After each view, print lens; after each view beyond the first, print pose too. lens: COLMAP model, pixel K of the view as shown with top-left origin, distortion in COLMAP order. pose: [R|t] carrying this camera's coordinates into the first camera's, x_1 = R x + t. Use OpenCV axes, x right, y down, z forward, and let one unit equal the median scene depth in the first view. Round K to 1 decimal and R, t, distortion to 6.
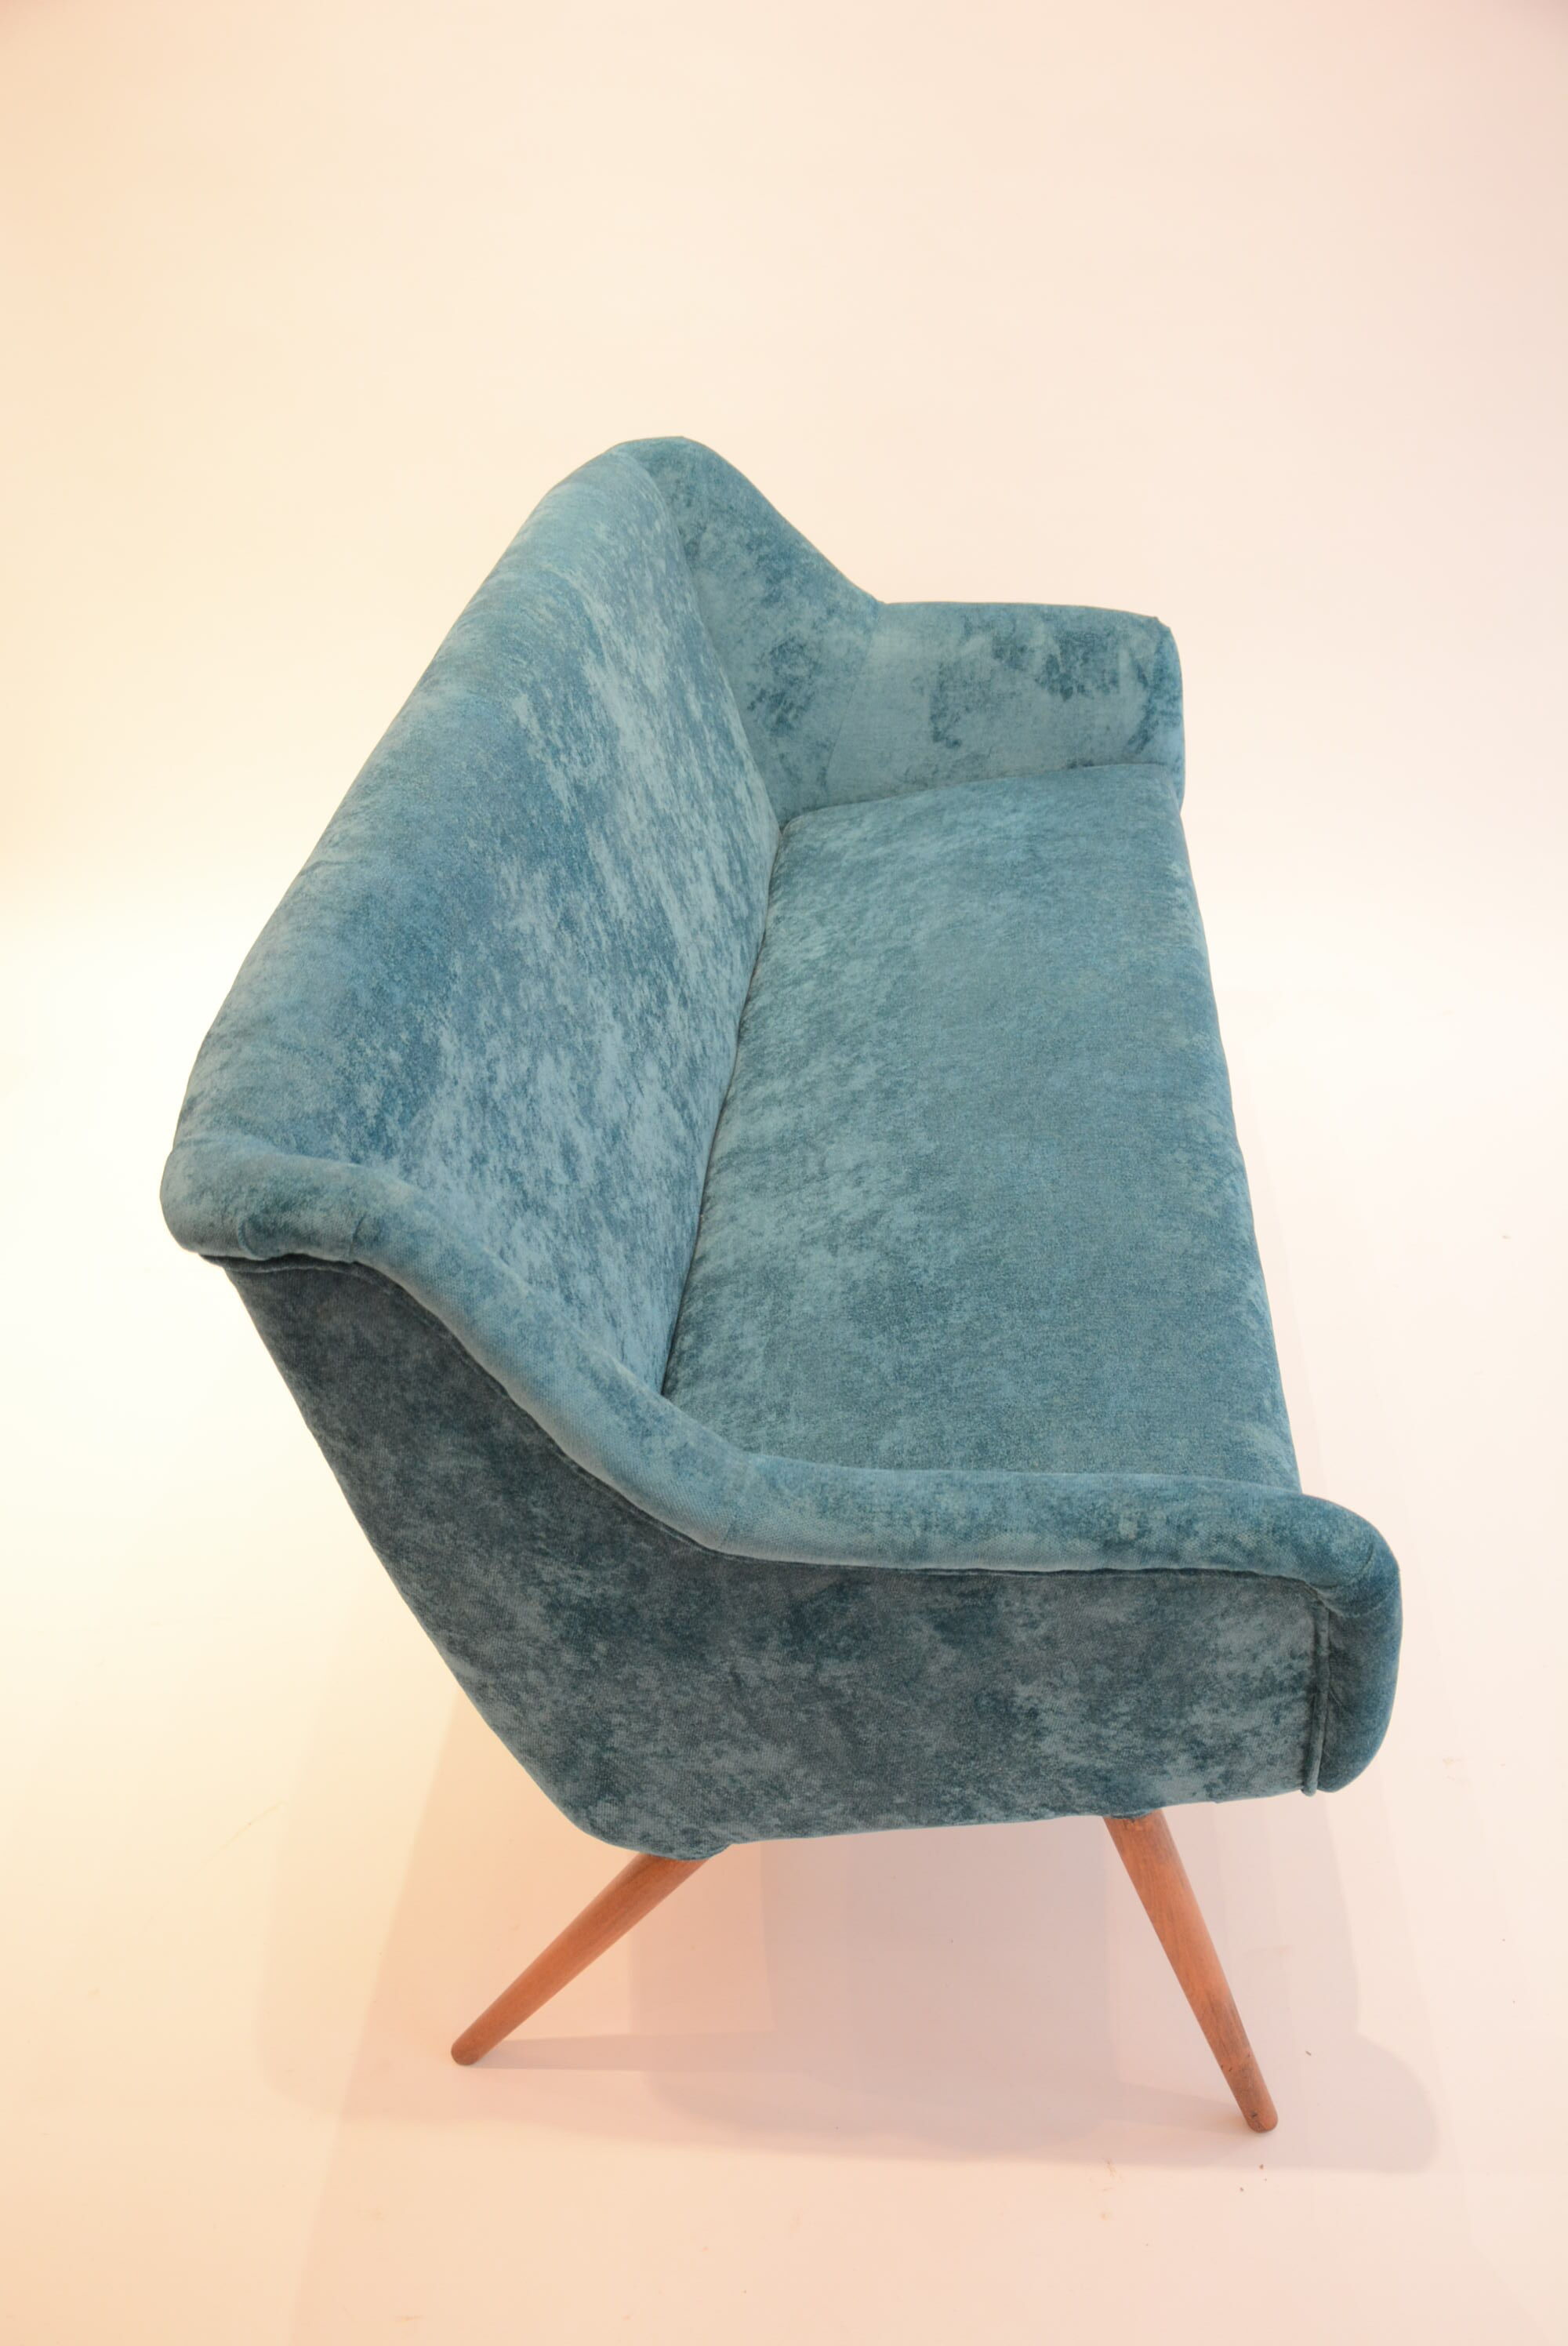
lens RADIAL K [[2344.1, 0, 784.1], [0, 2344.1, 1122.2], [0, 0, 1]] dist [-0.011950, 0.014763]
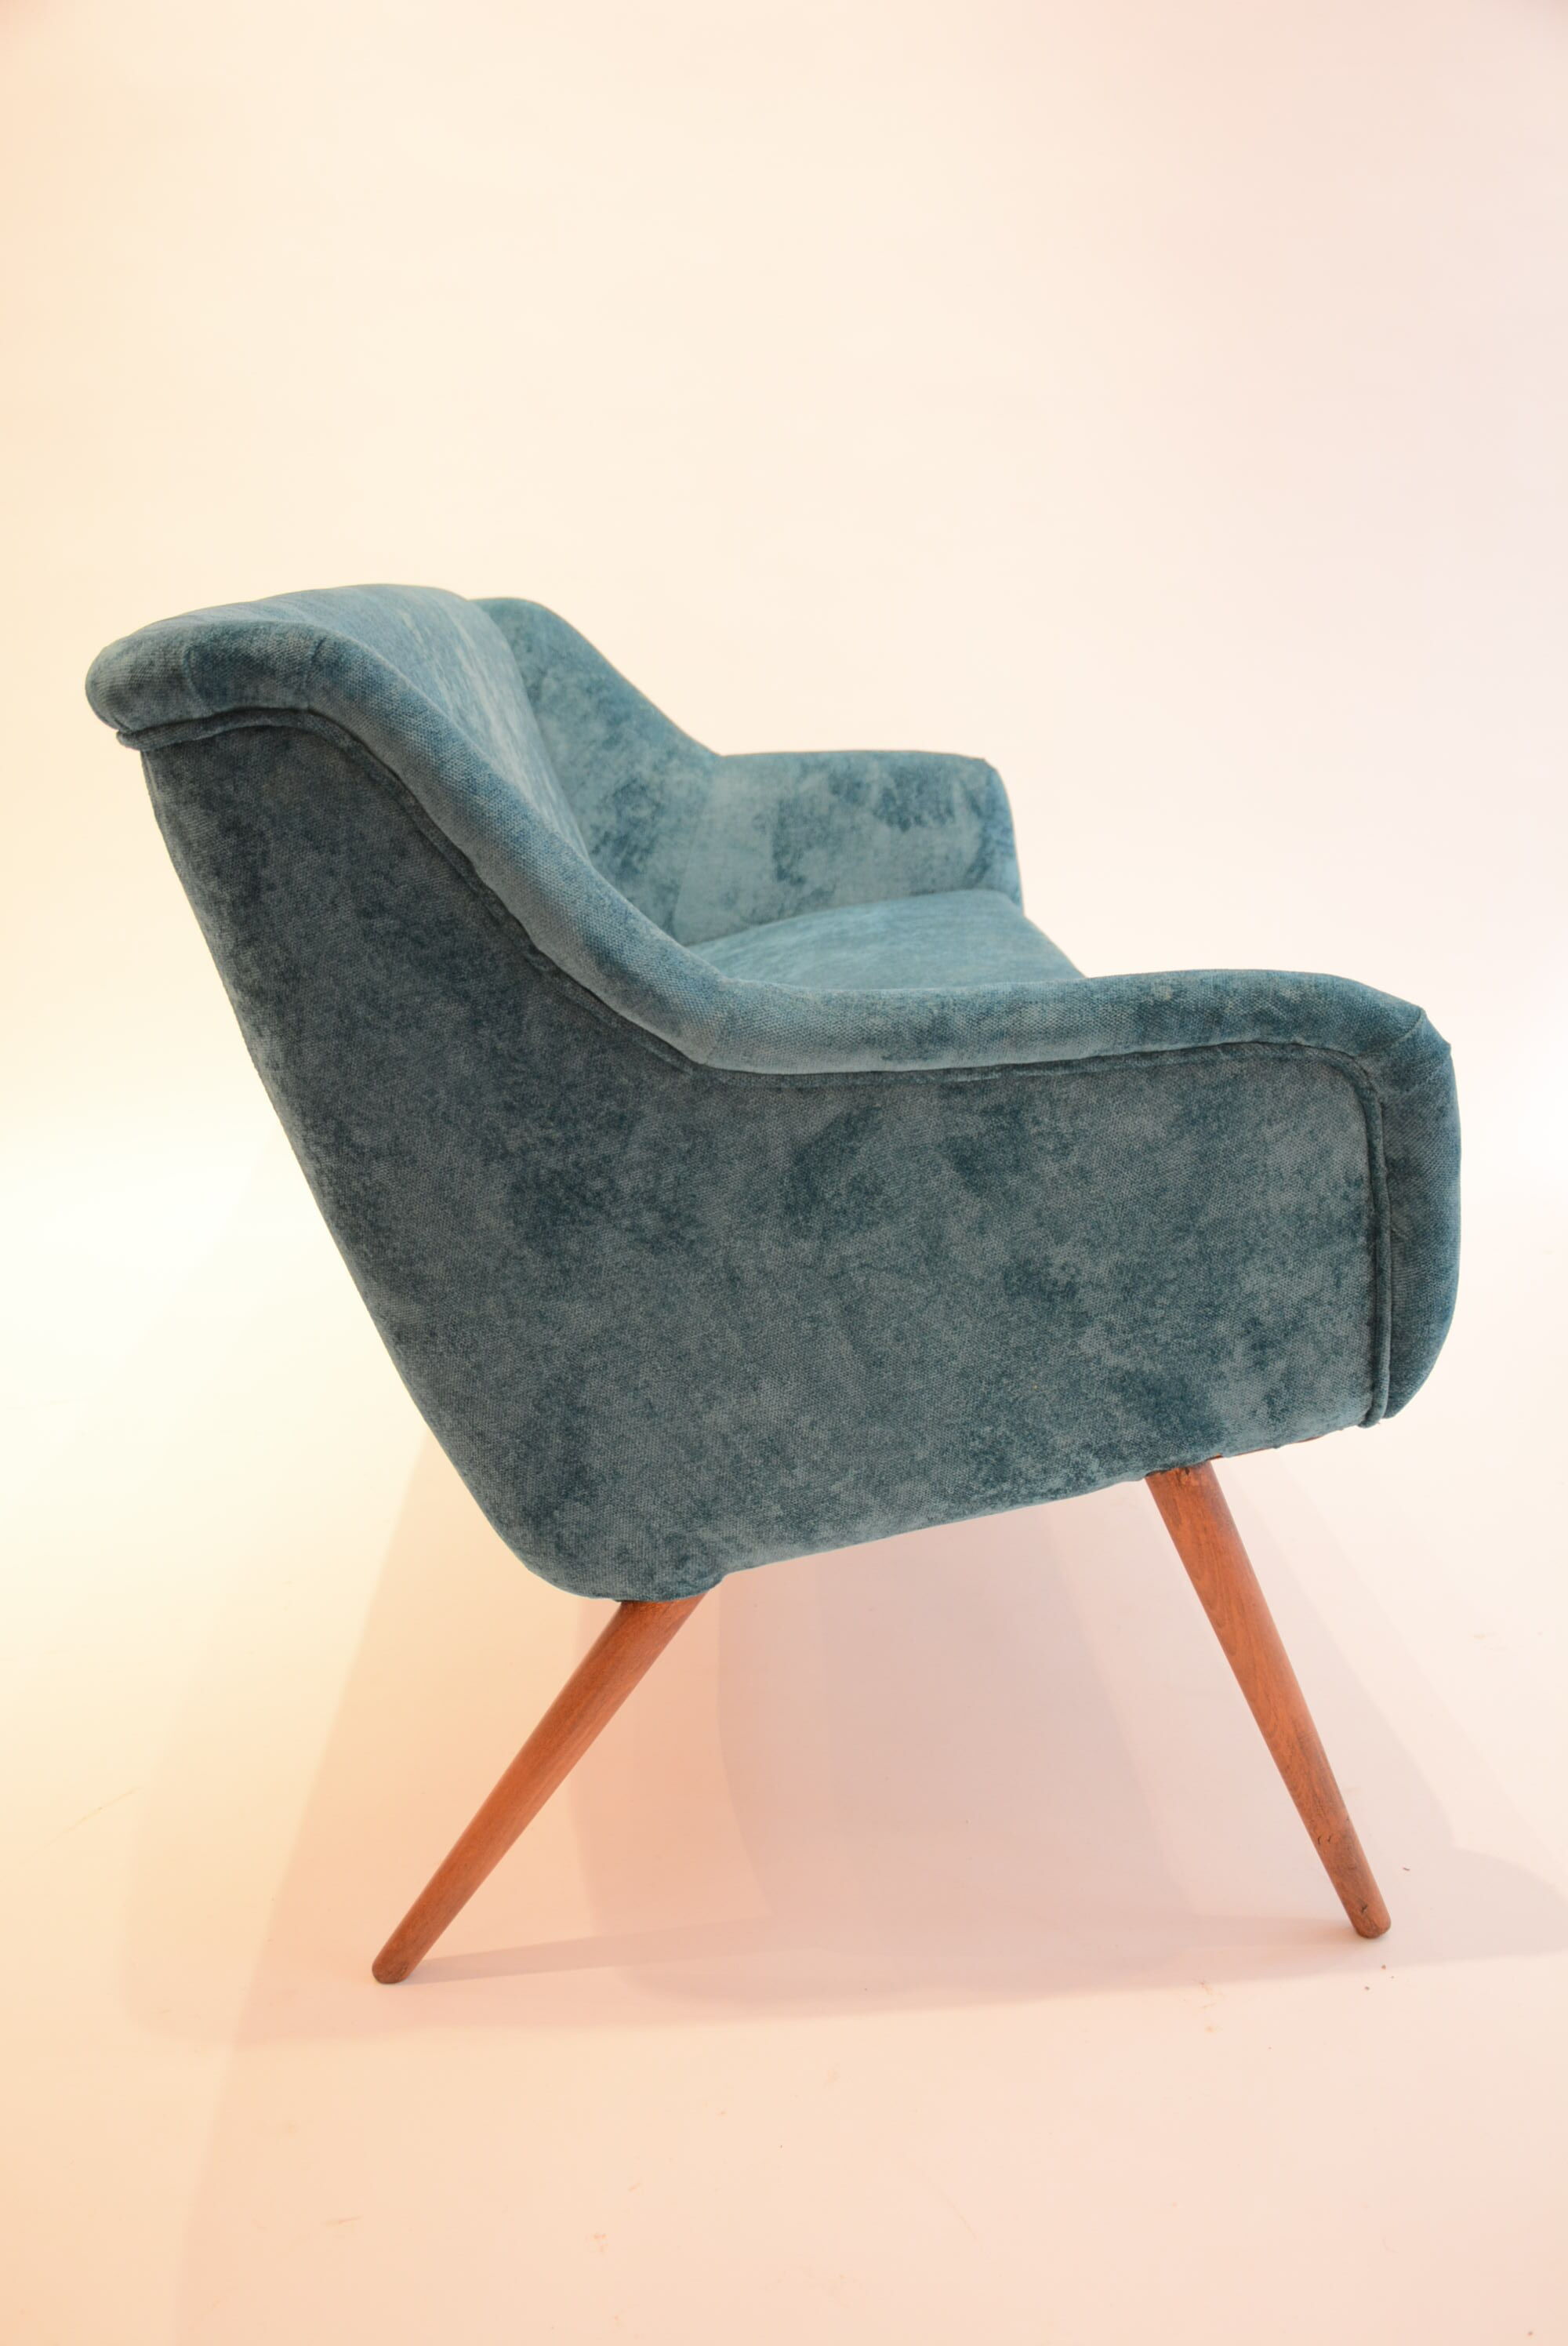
lens RADIAL K [[2344.1, 0, 784.1], [0, 2344.1, 1122.2], [0, 0, 1]] dist [-0.011950, 0.014763]
pose [[0.991483, -0.037573, 0.124698, -0.100795], [0.079639, 0.932514, -0.352243, 0.463110], [-0.103047, 0.359174, 0.927564, 0.160007]]
